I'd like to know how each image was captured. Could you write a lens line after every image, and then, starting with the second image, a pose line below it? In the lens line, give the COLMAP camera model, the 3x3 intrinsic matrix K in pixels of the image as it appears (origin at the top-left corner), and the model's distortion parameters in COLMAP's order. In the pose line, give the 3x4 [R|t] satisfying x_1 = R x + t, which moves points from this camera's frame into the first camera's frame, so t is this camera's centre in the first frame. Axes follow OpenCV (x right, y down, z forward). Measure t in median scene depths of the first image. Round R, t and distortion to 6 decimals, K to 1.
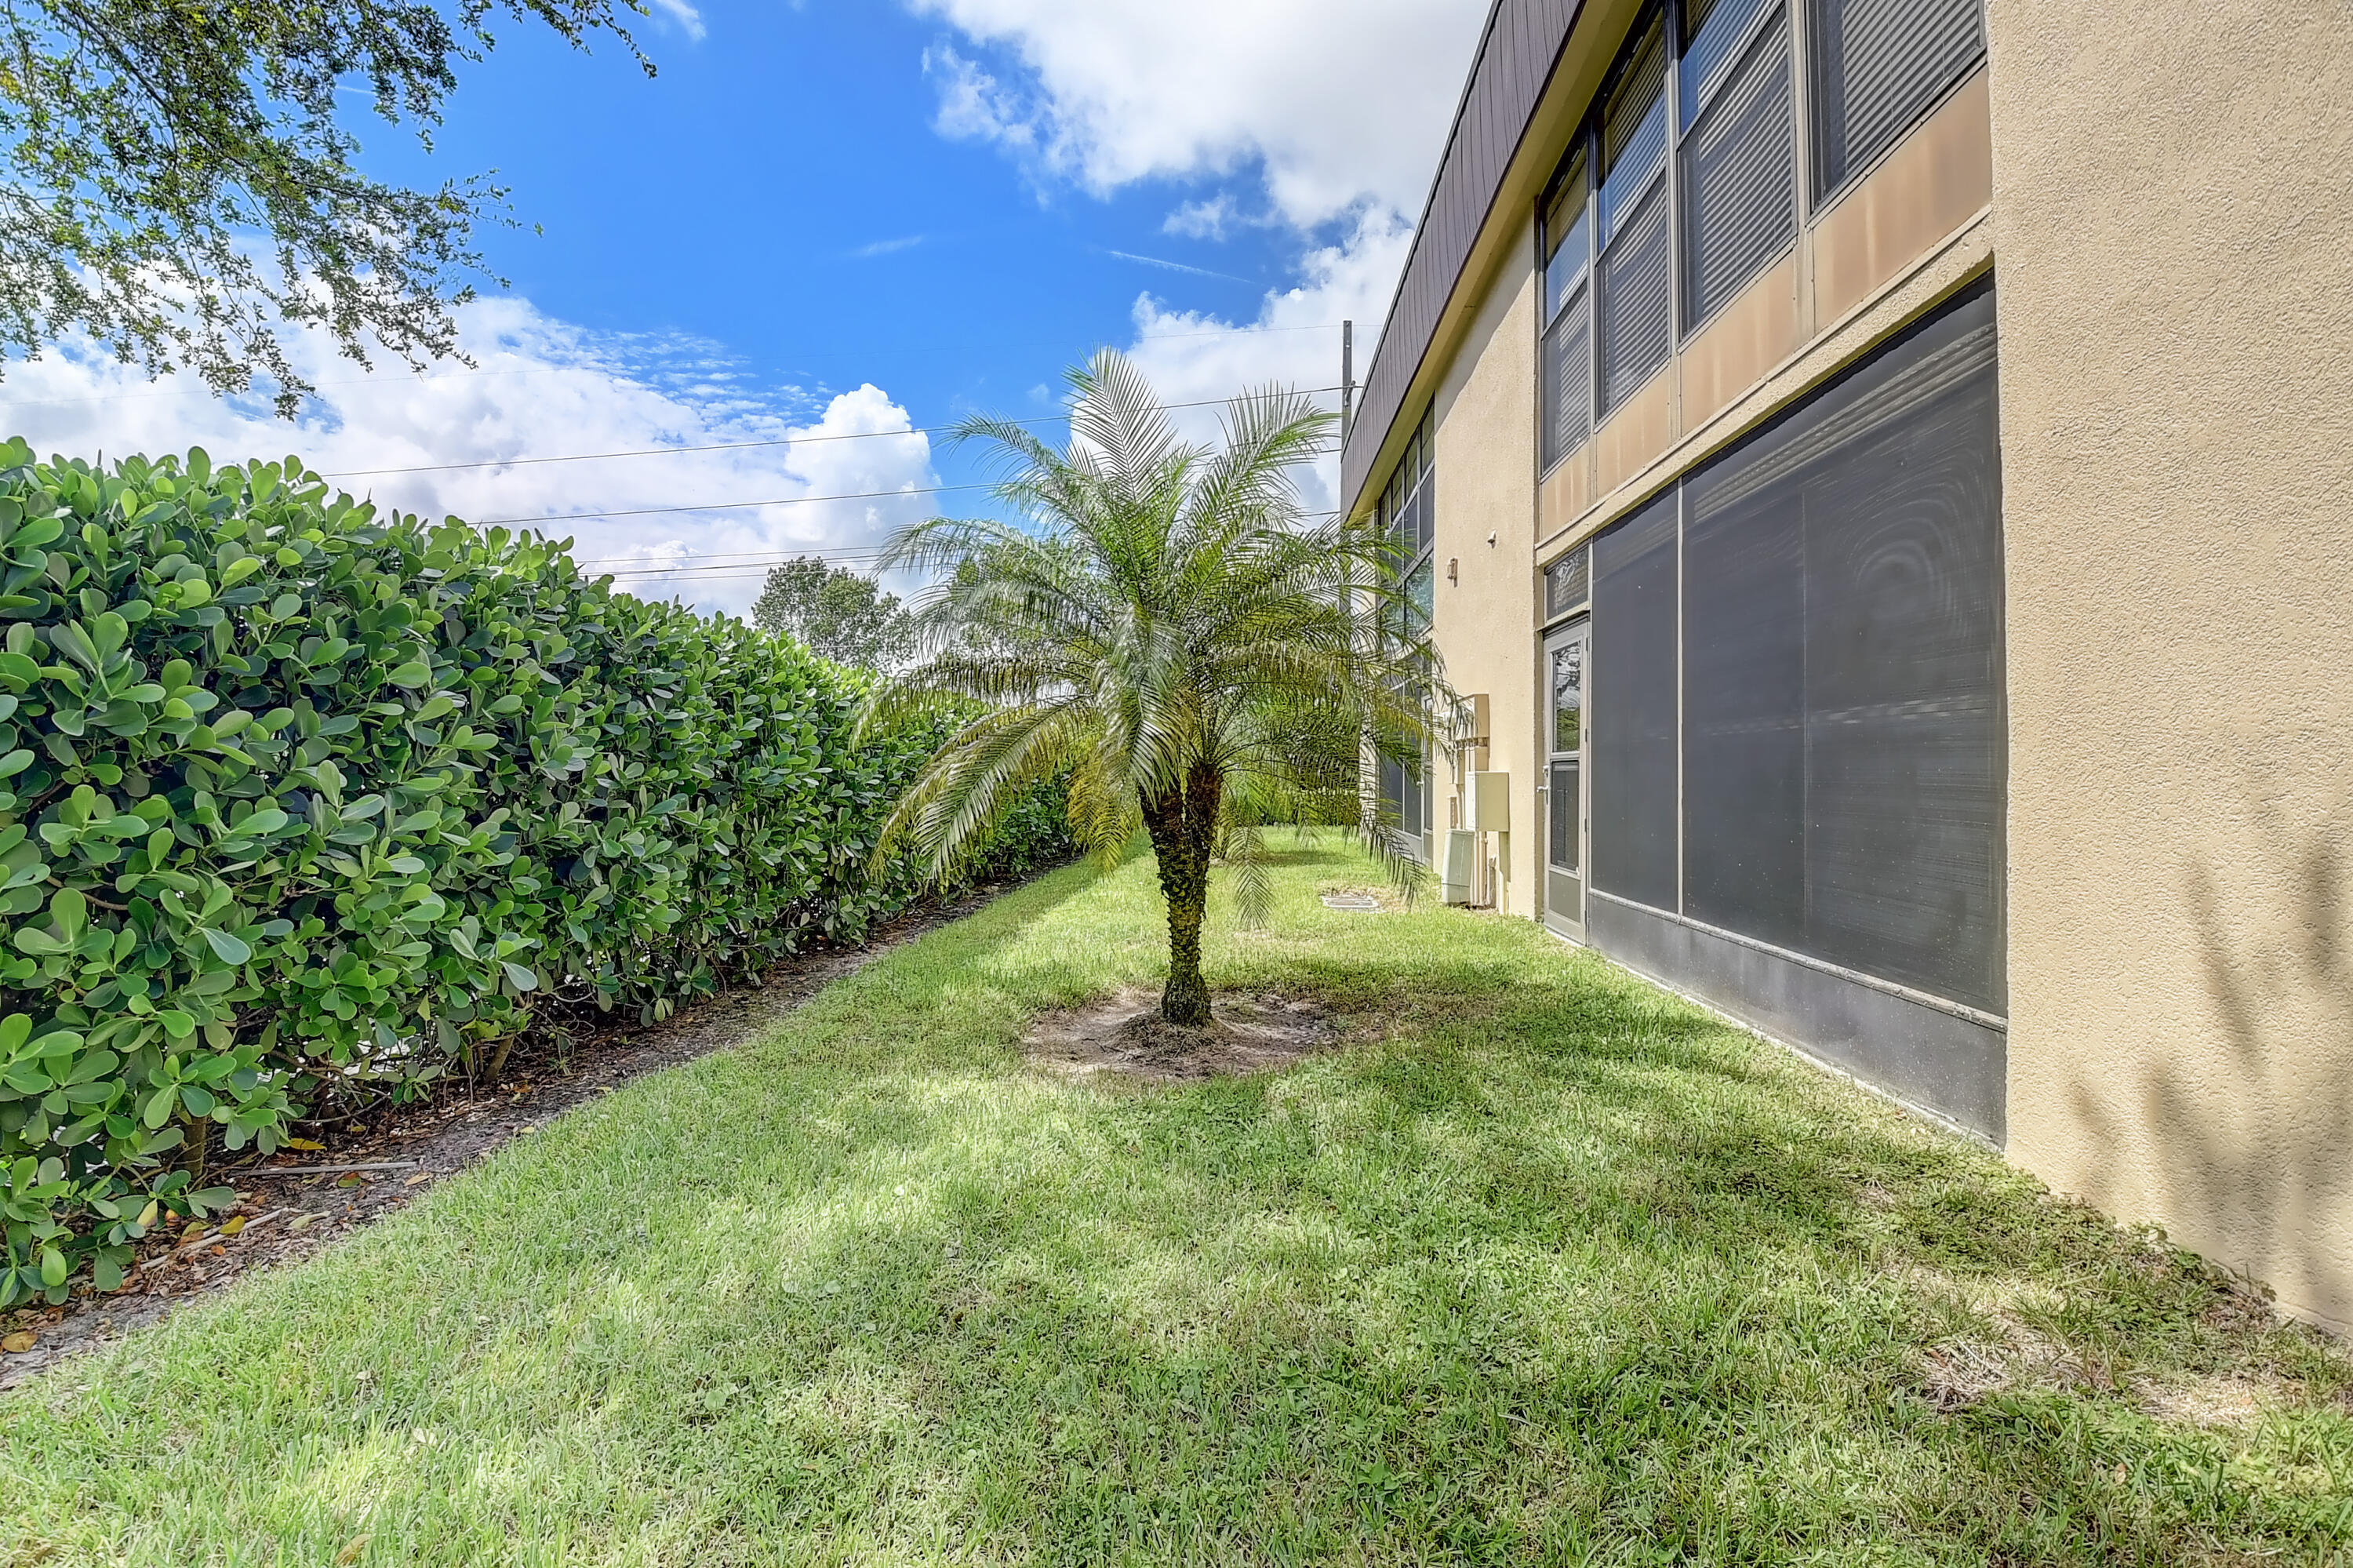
lens RADIAL K [[1039.9, 0, 1163.7], [0, 1039.9, 776.3], [0, 0, 1]] dist [0.022733, -0.020017]
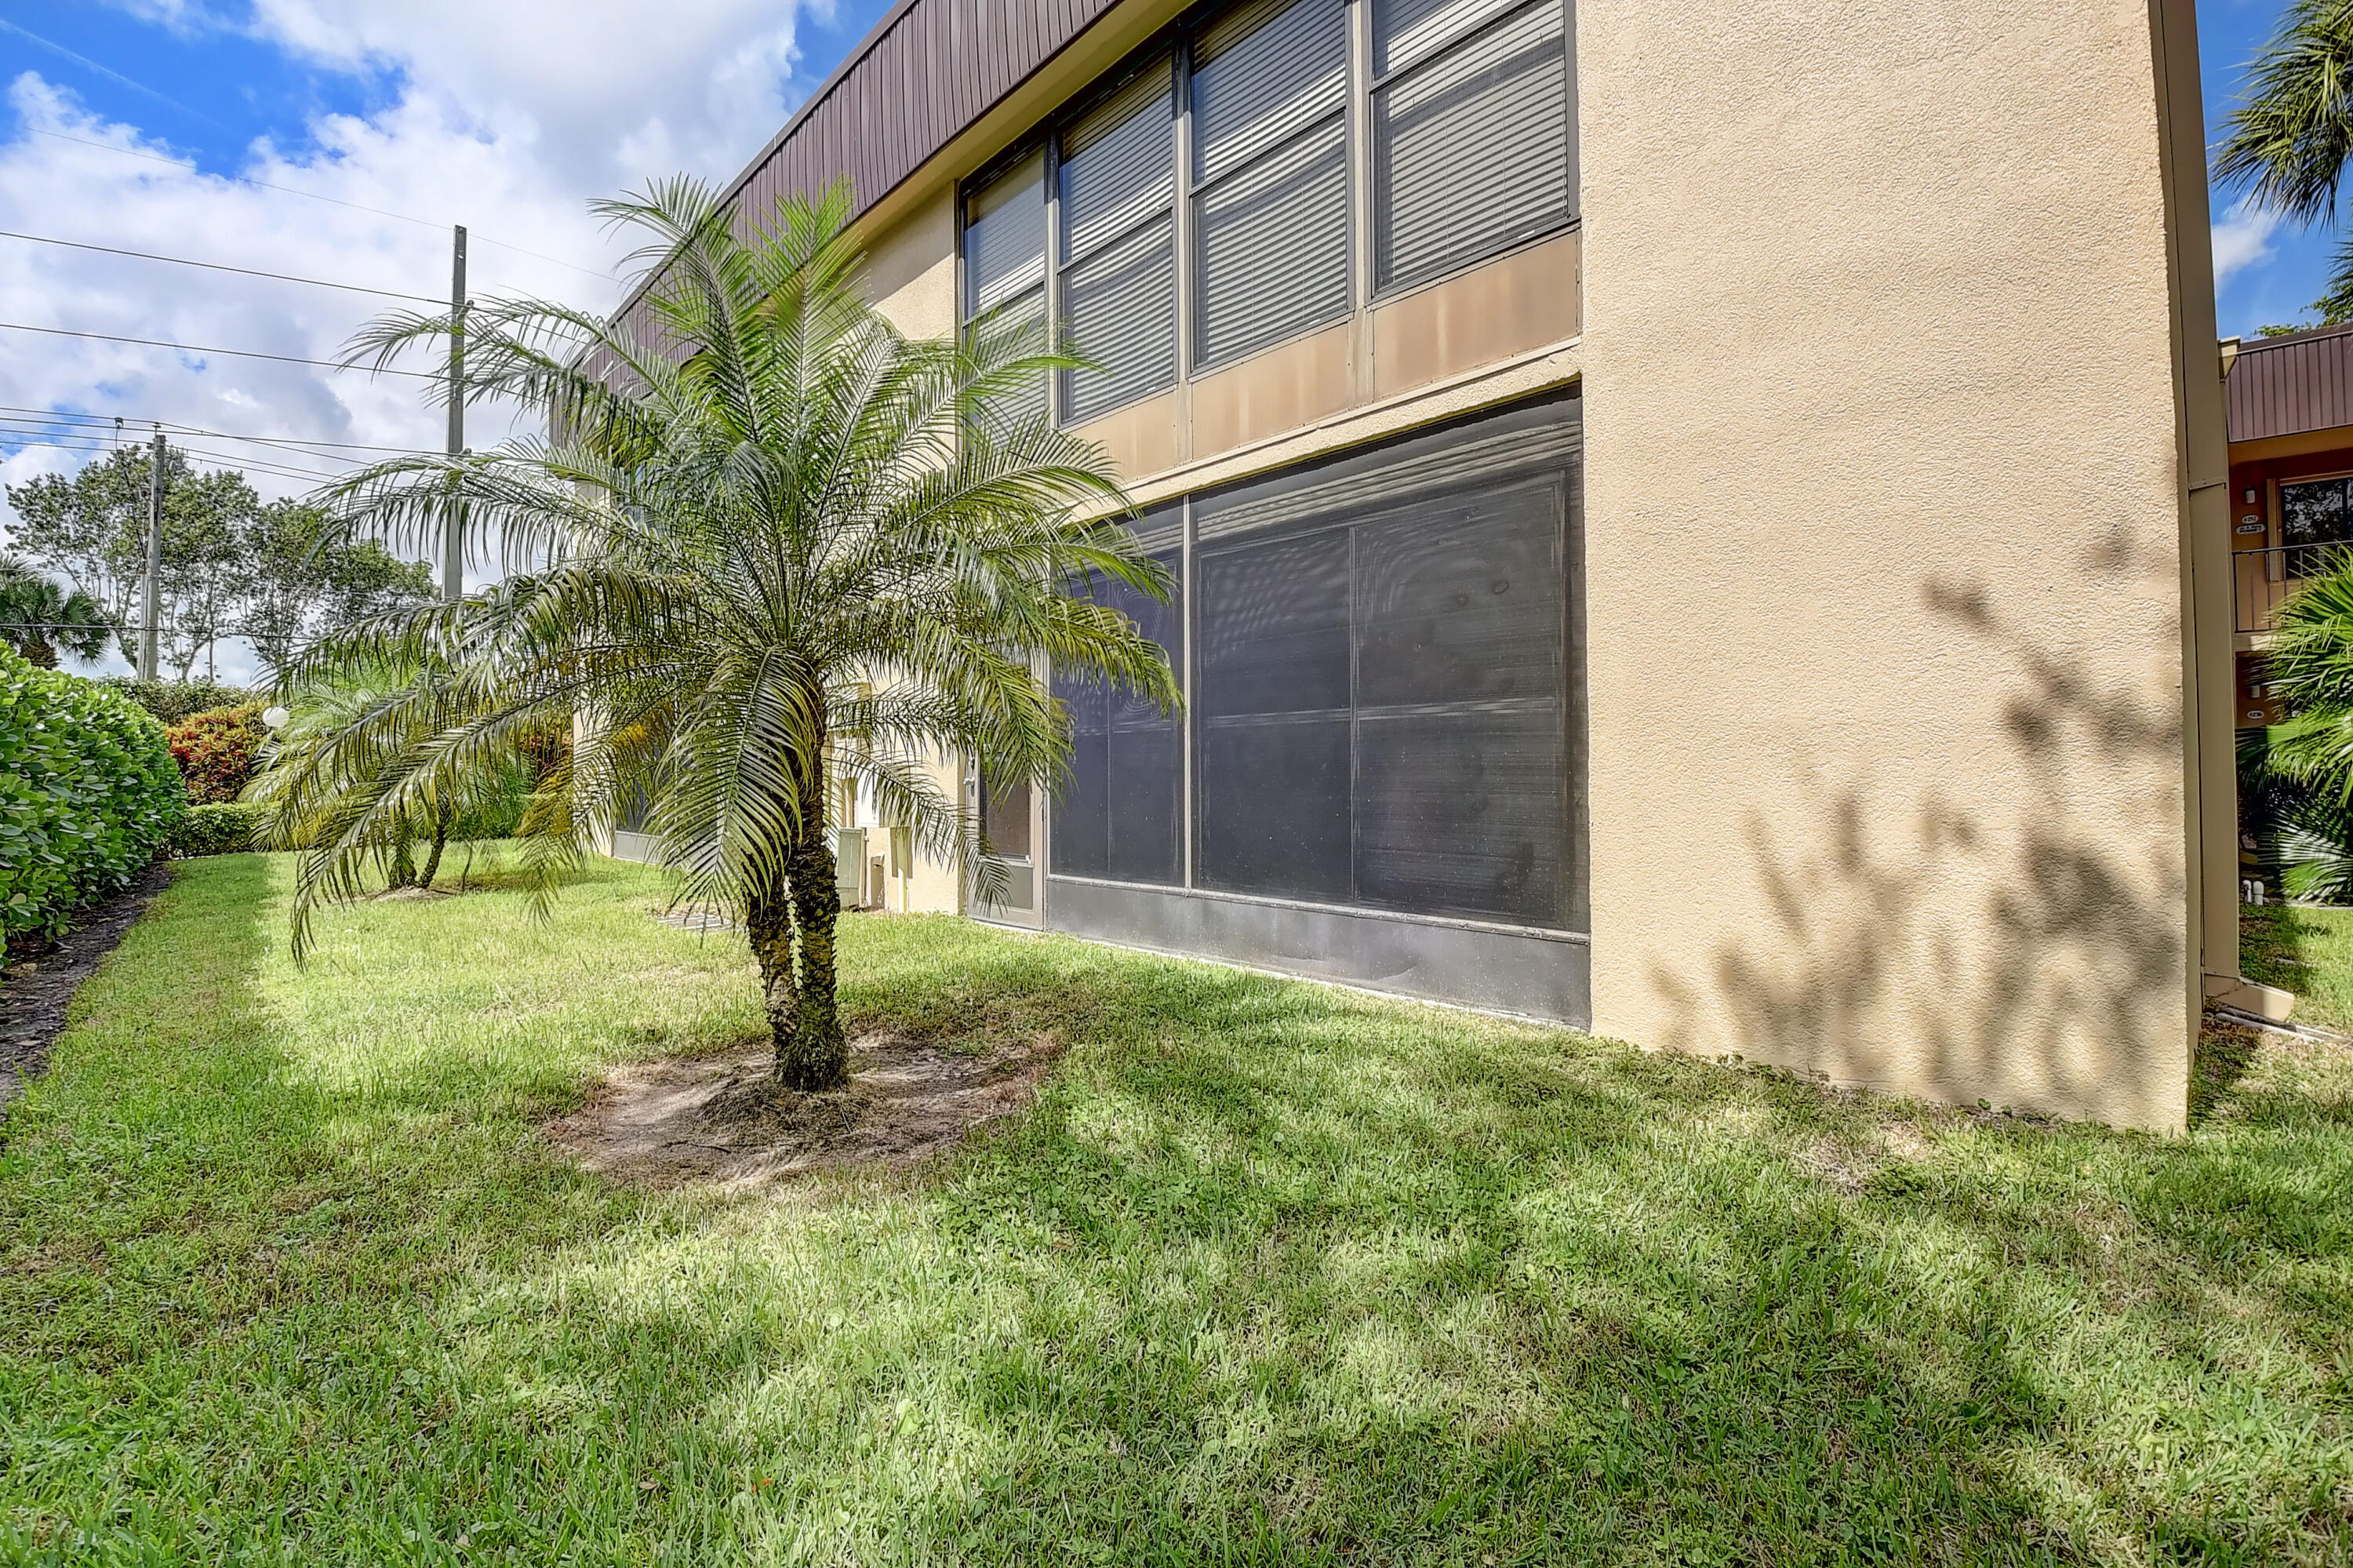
lens RADIAL K [[1039.9, 0, 1163.7], [0, 1039.9, 776.3], [0, 0, 1]] dist [0.022733, -0.020017]
pose [[0.682278, -0.007951, 0.731049, -0.519215], [0.007862, 0.999963, 0.003538, 0.014811], [-0.731050, 0.003334, 0.682315, 0.414303]]
